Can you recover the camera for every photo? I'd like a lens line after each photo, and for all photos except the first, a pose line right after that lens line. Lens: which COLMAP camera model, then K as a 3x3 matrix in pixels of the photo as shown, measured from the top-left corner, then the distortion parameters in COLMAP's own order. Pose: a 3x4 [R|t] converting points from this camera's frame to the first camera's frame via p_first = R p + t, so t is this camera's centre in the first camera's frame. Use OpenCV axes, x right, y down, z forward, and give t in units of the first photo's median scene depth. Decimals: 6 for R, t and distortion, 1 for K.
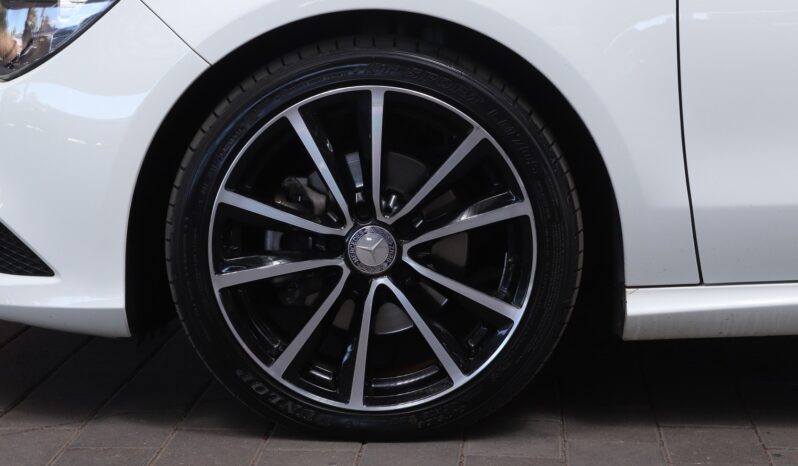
lens RADIAL K [[1768.4, 0, 399.0], [0, 1768.4, 235.9], [0, 0, 1]] dist [-0.024127, 0.000000]
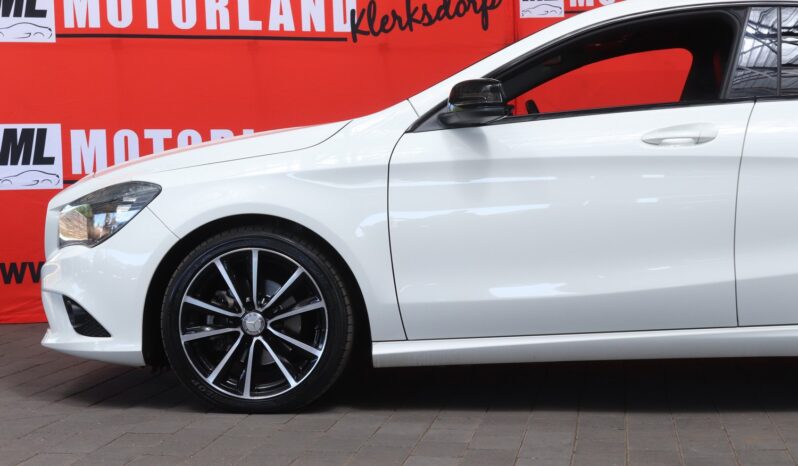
lens RADIAL K [[1471.0, 0, 377.8], [0, 1471.0, 233.7], [0, 0, 1]] dist [0.022256, 0.000000]
pose [[0.995520, -0.006117, -0.094357, 0.306993], [-0.004311, 0.993932, -0.109915, 0.095736], [0.094456, 0.109829, 0.989452, -0.781985]]
